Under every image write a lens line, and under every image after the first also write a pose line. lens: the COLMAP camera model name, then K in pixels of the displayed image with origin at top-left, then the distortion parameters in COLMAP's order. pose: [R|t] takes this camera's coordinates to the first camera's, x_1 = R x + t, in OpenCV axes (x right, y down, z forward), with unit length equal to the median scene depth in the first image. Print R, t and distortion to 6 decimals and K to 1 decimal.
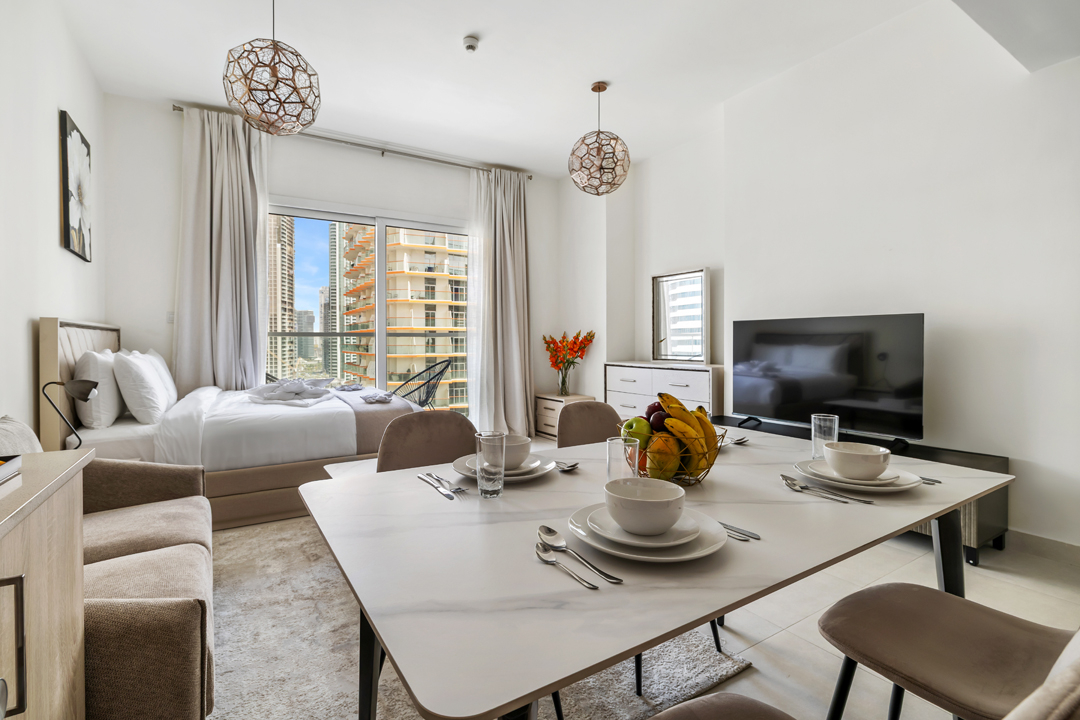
lens RADIAL K [[506.4, 0, 542.7], [0, 506.4, 340.9], [0, 0, 1]] dist [-0.000110, 0.000073]
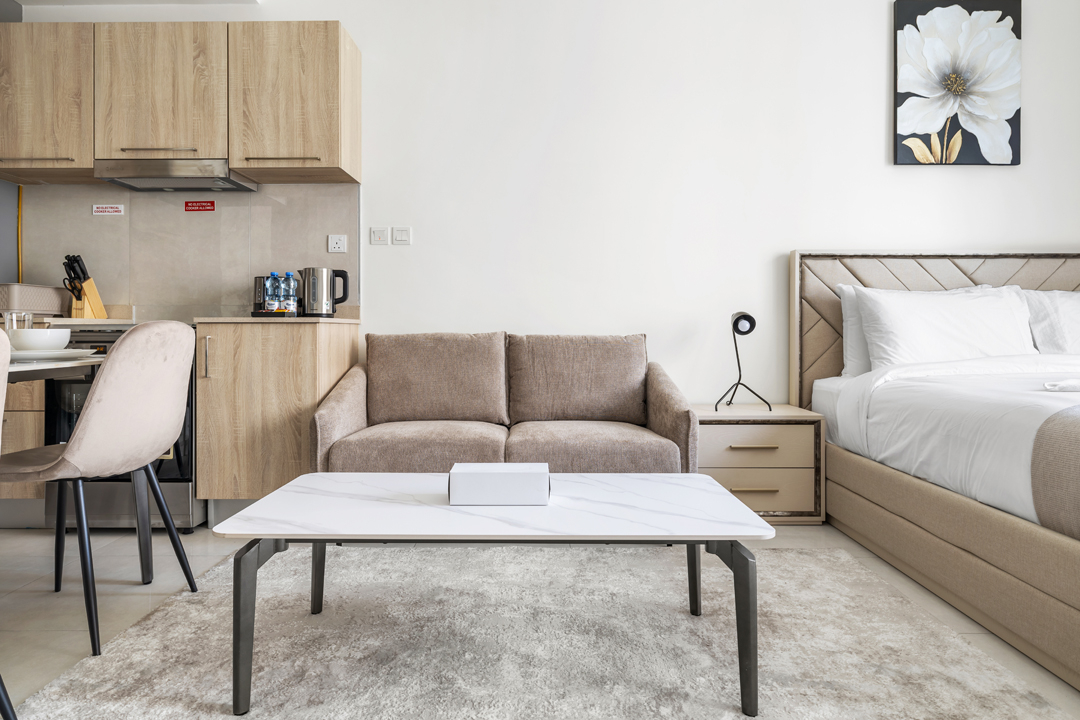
lens RADIAL K [[644.7, 0, 536.1], [0, 644.7, 331.1], [0, 0, 1]] dist [-0.000102, 0.000643]
pose [[-0.534135, -0.003536, -0.845392, 0.233925], [-0.008694, 0.999961, 0.001311, 0.086645], [0.845354, 0.008050, -0.534145, 0.939377]]
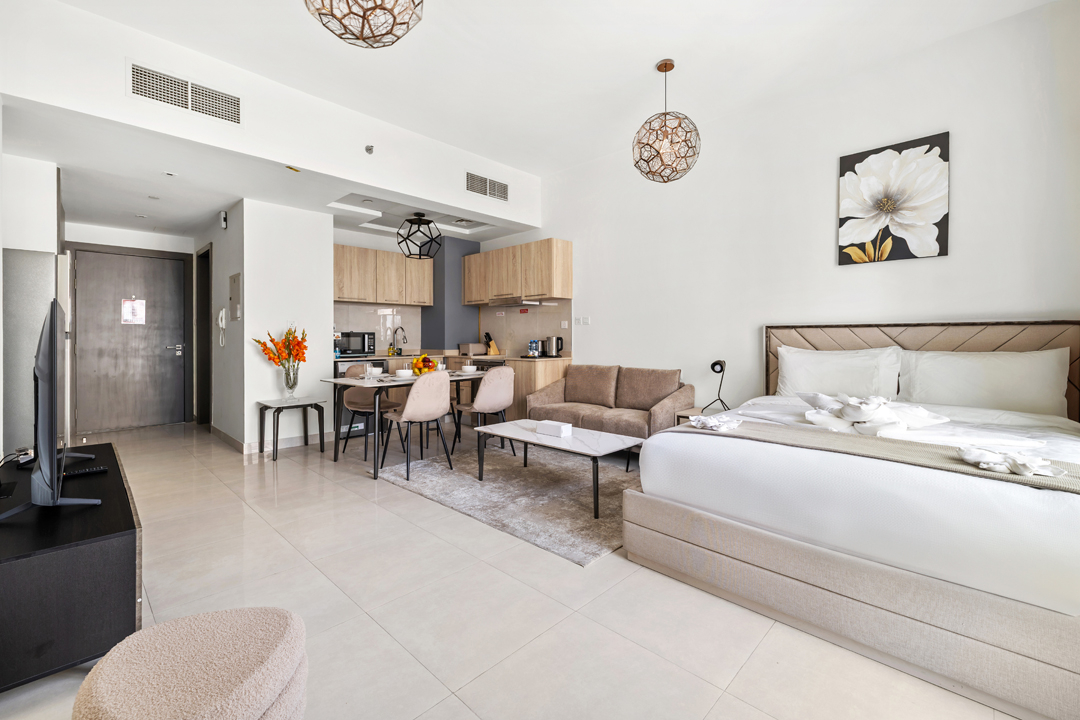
lens RADIAL K [[458.4, 0, 538.5], [0, 458.4, 339.2], [0, 0, 1]] dist [-0.000075, 0.000093]
pose [[-0.970783, -0.001426, -0.239954, 0.056642], [-0.003303, 0.999967, 0.007417, 0.000693], [0.239936, 0.007992, -0.970756, 1.698725]]
